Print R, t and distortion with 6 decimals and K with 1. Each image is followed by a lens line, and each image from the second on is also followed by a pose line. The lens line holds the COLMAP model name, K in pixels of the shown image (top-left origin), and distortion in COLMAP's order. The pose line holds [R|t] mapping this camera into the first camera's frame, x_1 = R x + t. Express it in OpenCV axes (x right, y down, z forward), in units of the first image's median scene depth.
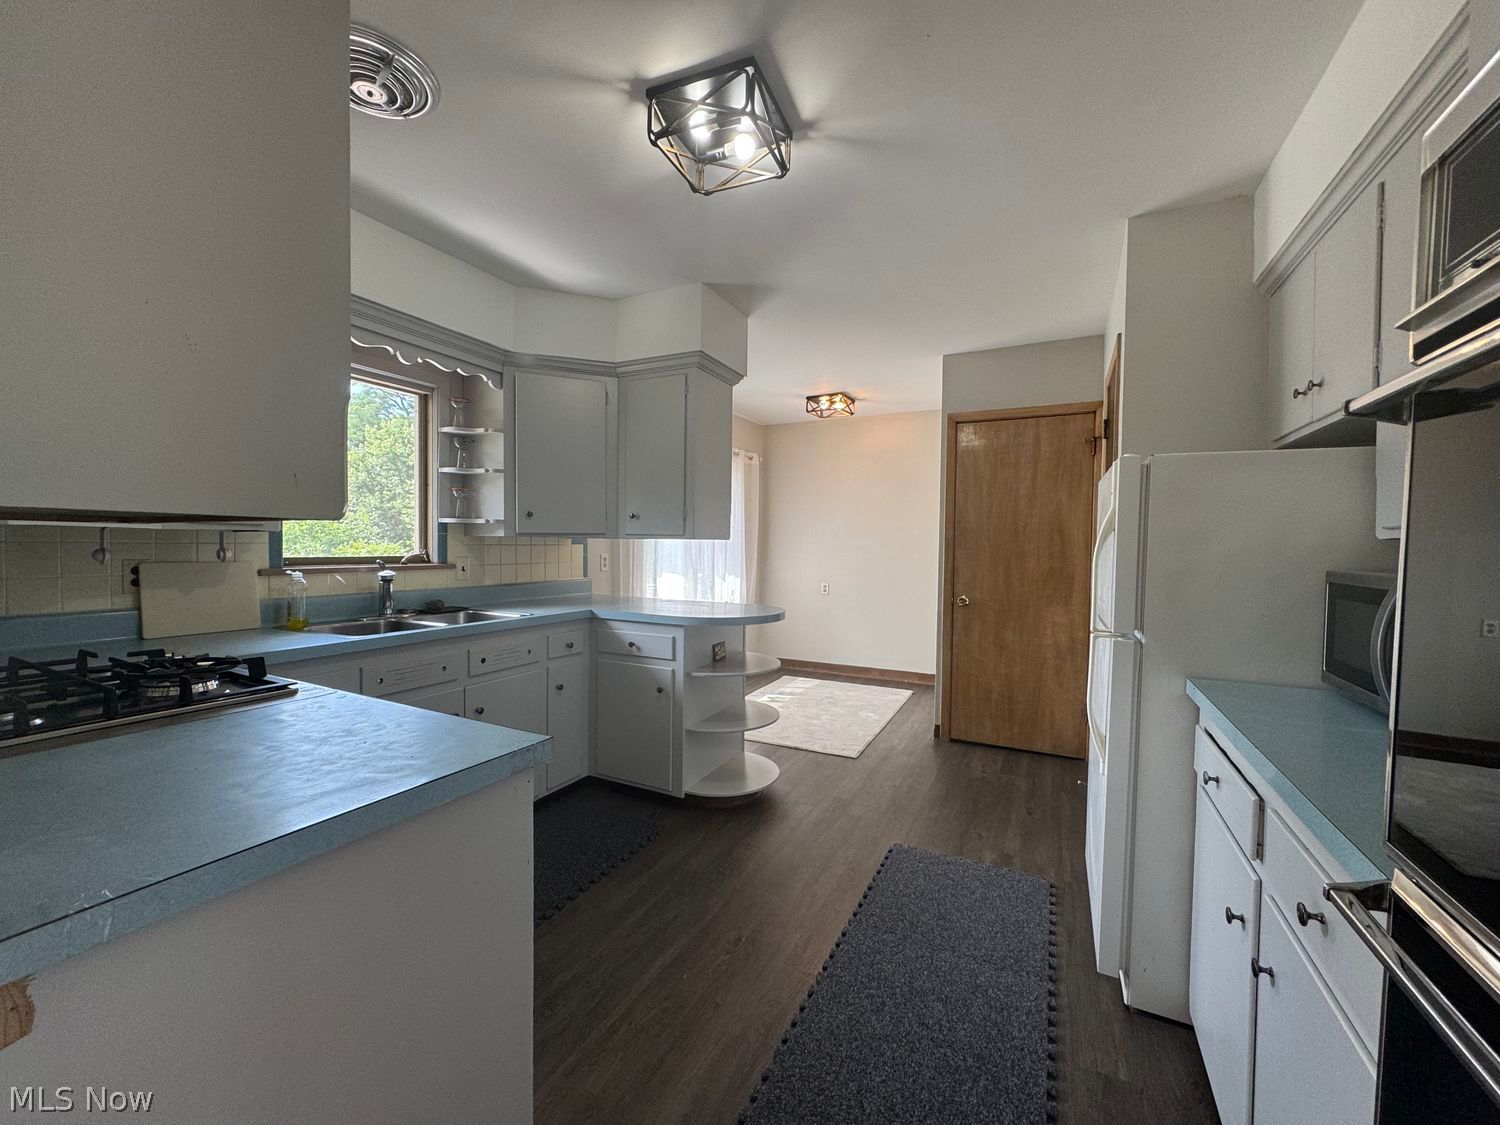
lens RADIAL K [[598.5, 0, 748.1], [0, 598.5, 561.2], [0, 0, 1]] dist [-0.002584, 0.000232]
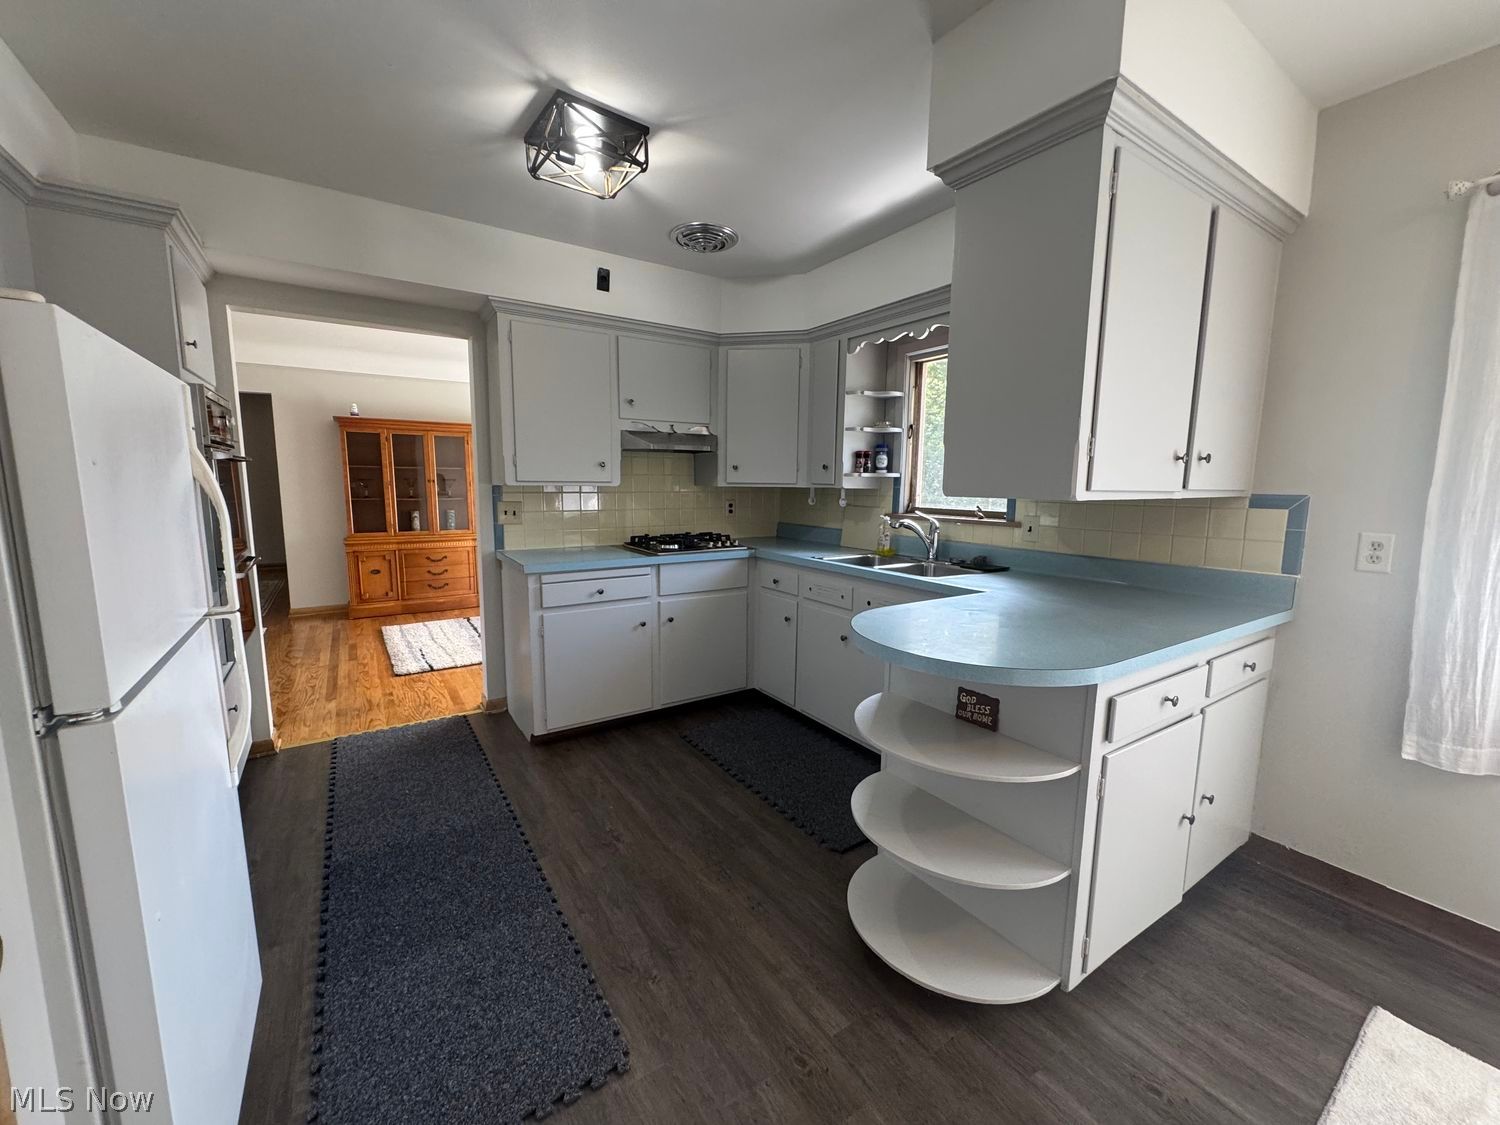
lens RADIAL K [[598.5, 0, 748.1], [0, 598.5, 561.2], [0, 0, 1]] dist [-0.002584, 0.000232]
pose [[-0.492216, 0.097338, -0.865013, 0.528620], [-0.042586, 0.989846, 0.135618, -0.044957], [0.869431, 0.103591, -0.483073, 1.125399]]
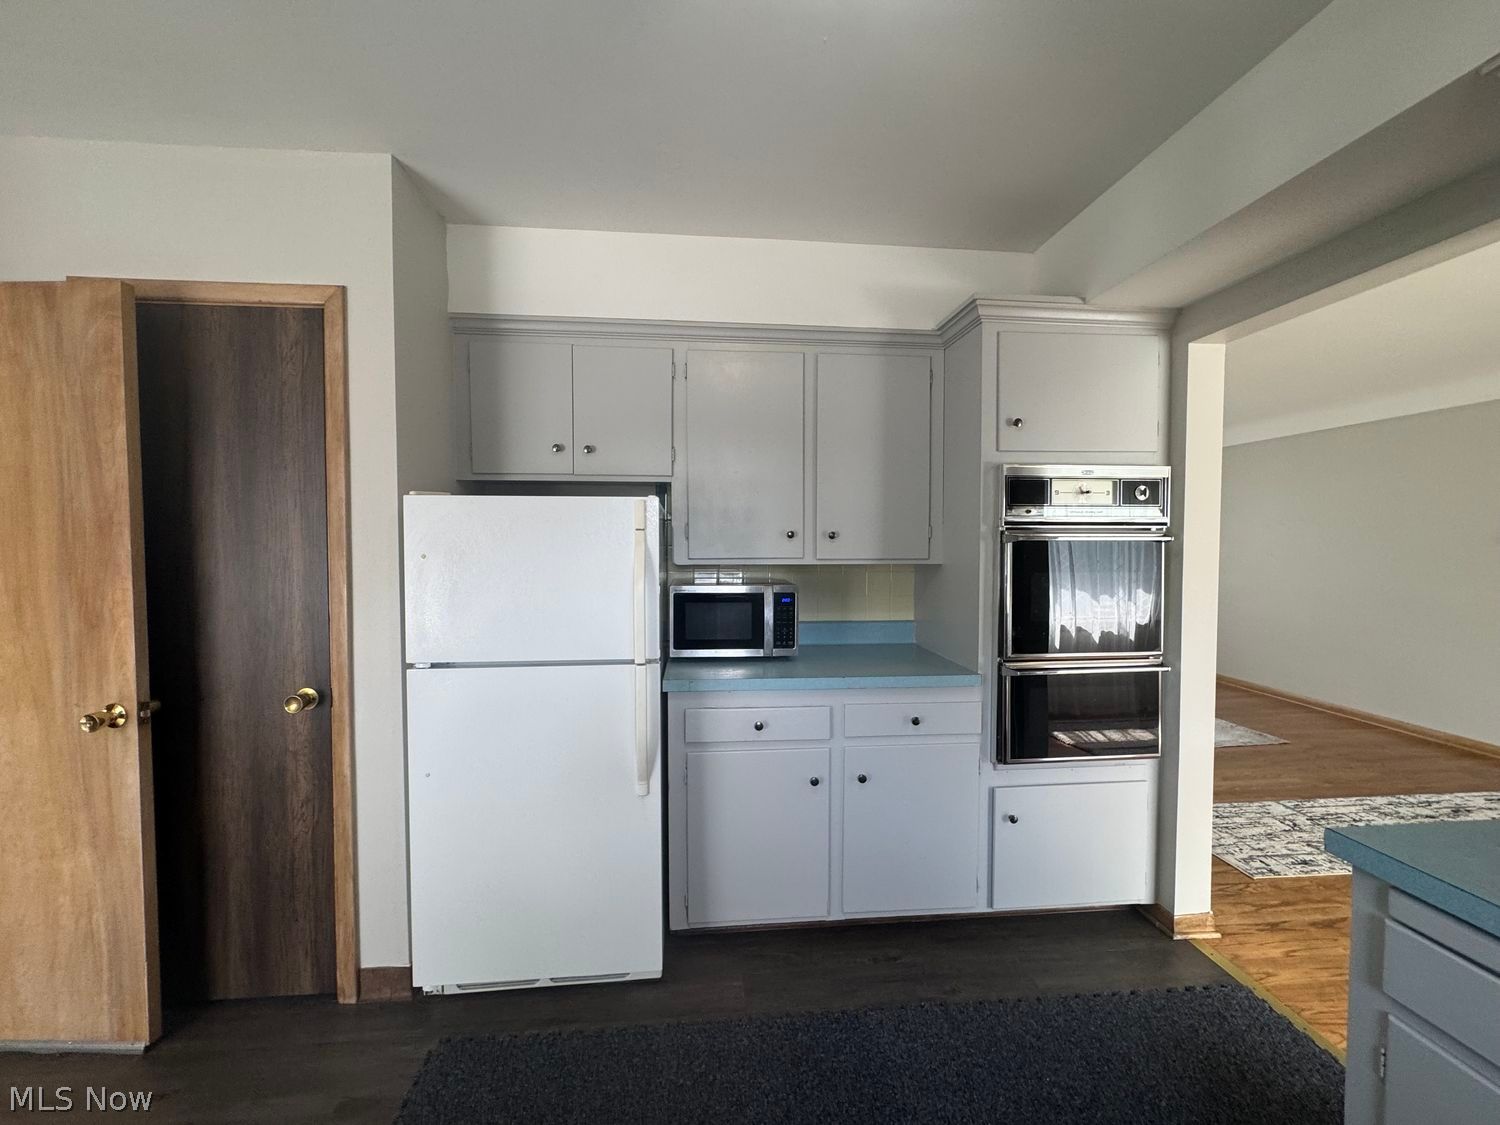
lens RADIAL K [[598.5, 0, 748.1], [0, 598.5, 561.2], [0, 0, 1]] dist [-0.002584, 0.000232]
pose [[-0.530869, -0.041370, 0.846443, -0.219117], [0.018222, 0.998020, 0.060206, -0.066639], [-0.847258, 0.047385, -0.529064, 0.795800]]
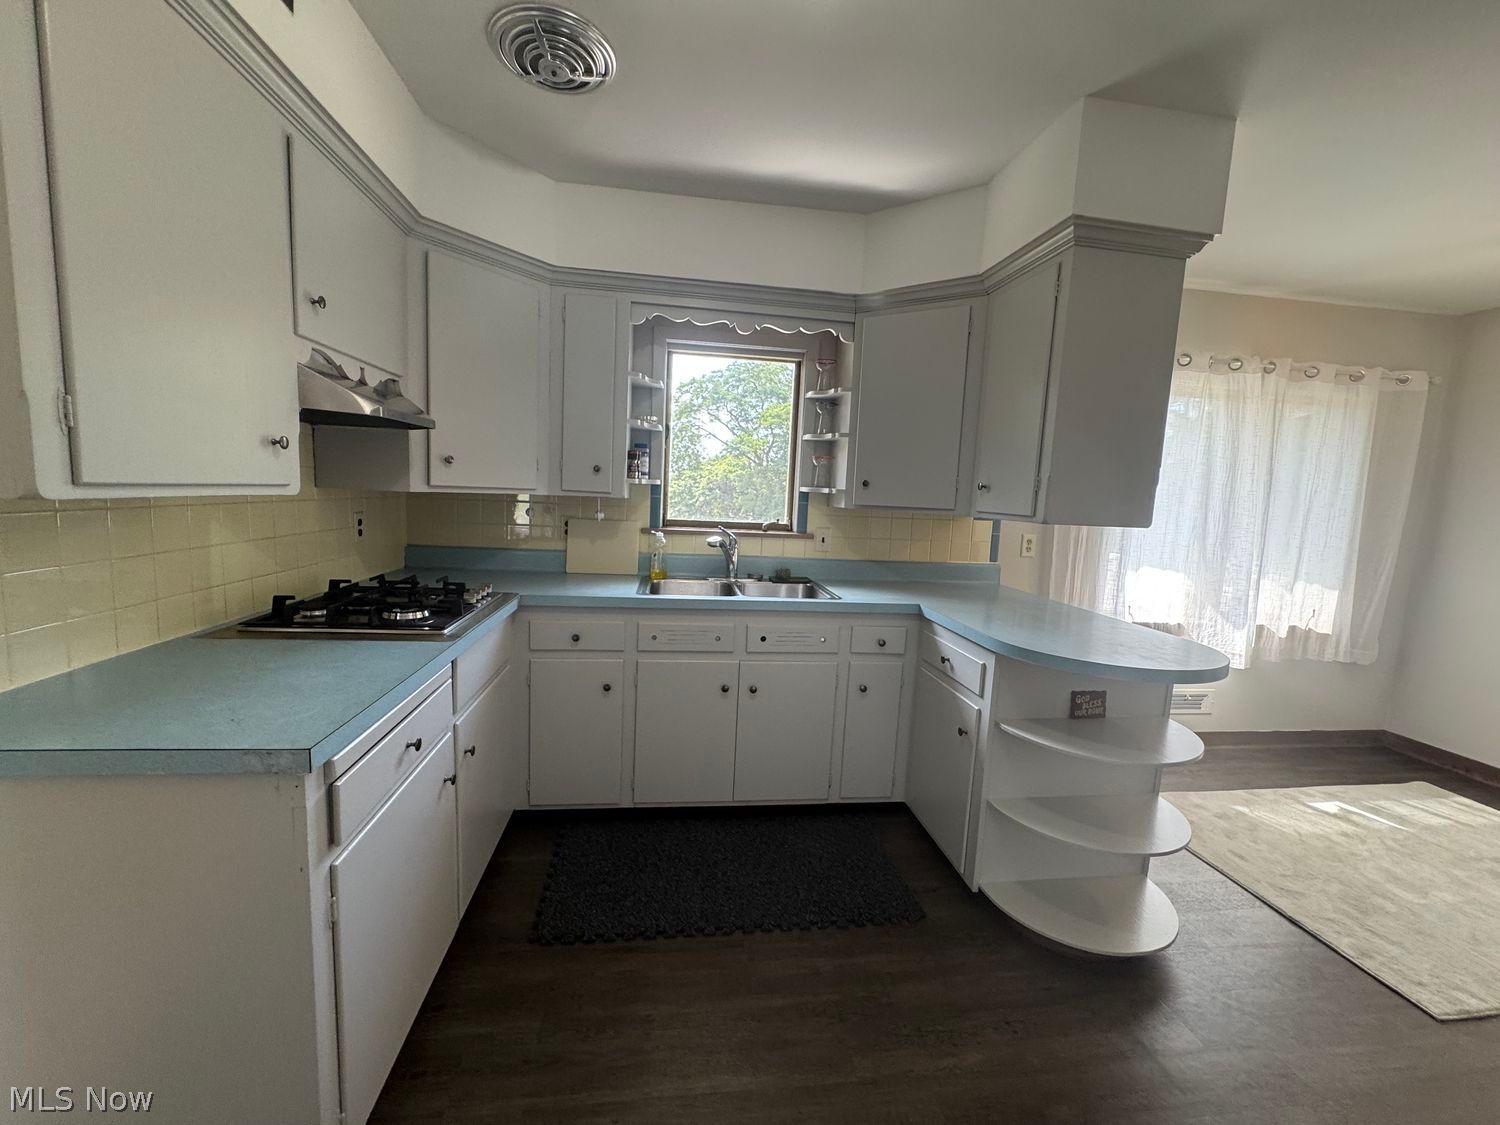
lens RADIAL K [[598.5, 0, 748.1], [0, 598.5, 561.2], [0, 0, 1]] dist [-0.002584, 0.000232]
pose [[0.568650, 0.110286, -0.815153, 0.257648], [-0.063095, 0.993900, 0.090454, -0.034596], [0.820156, -0.000005, 0.572140, 0.366907]]
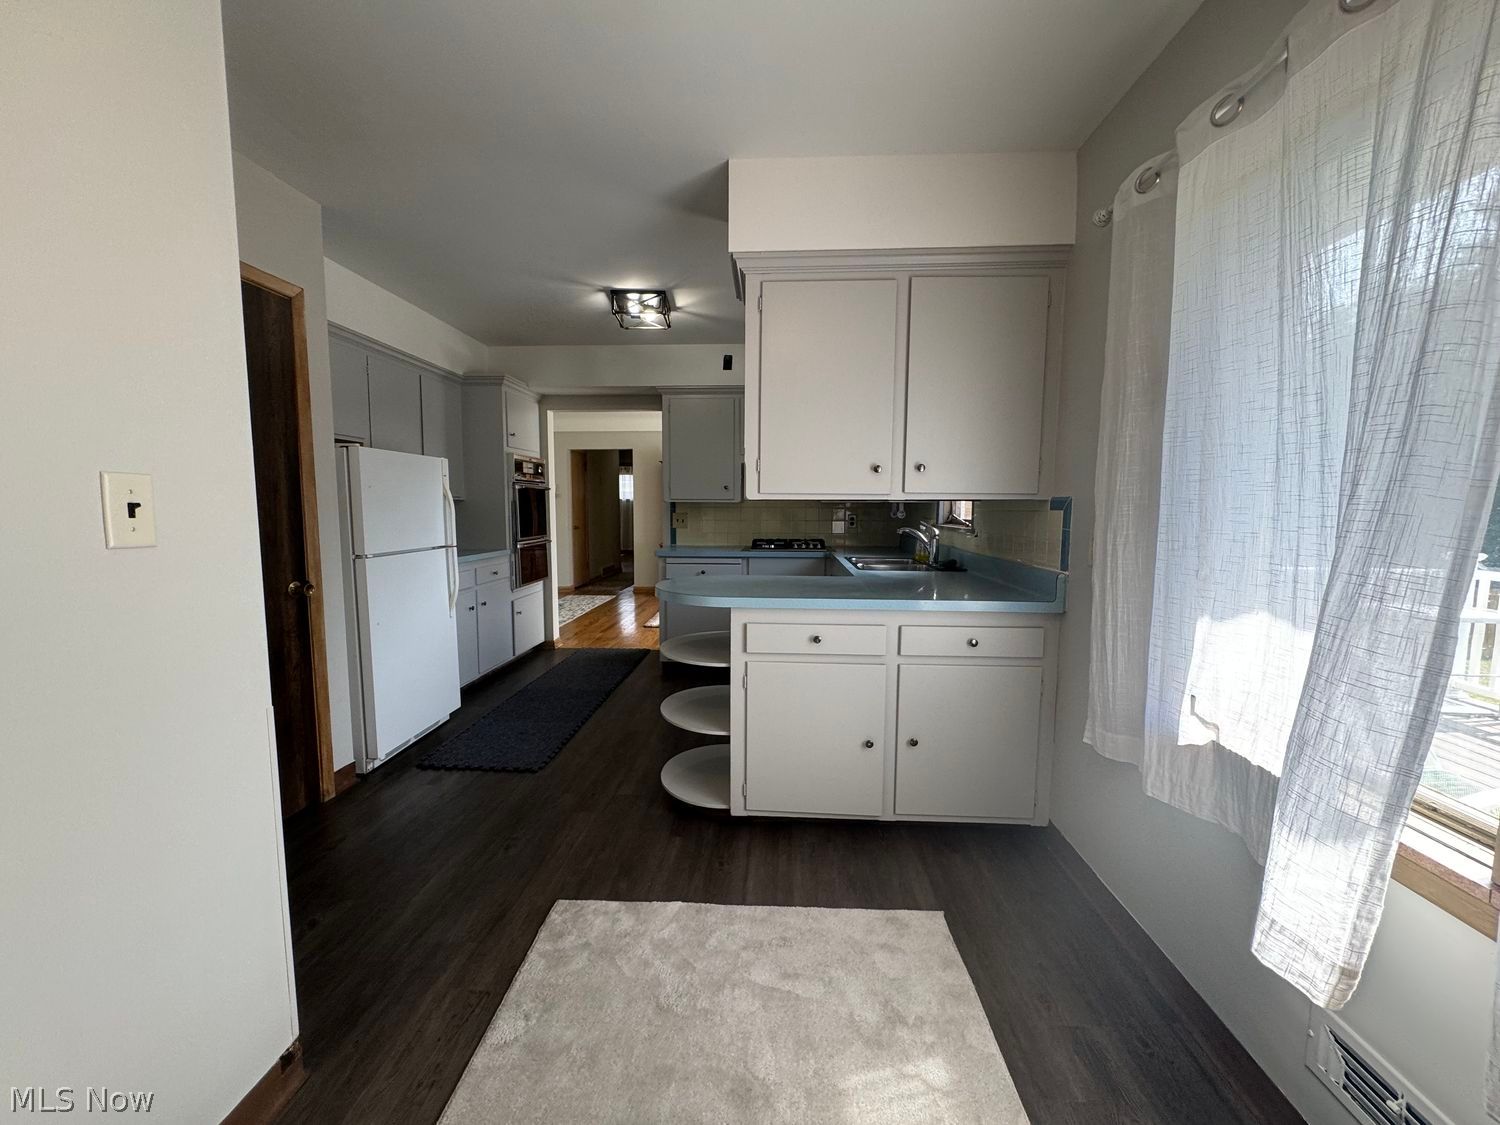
lens RADIAL K [[598.5, 0, 748.1], [0, 598.5, 561.2], [0, 0, 1]] dist [-0.002584, 0.000232]
pose [[-0.914990, 0.020872, -0.402937, 0.281825], [-0.027649, 0.993070, 0.114226, -0.048413], [0.402528, 0.115656, -0.908072, 1.840475]]
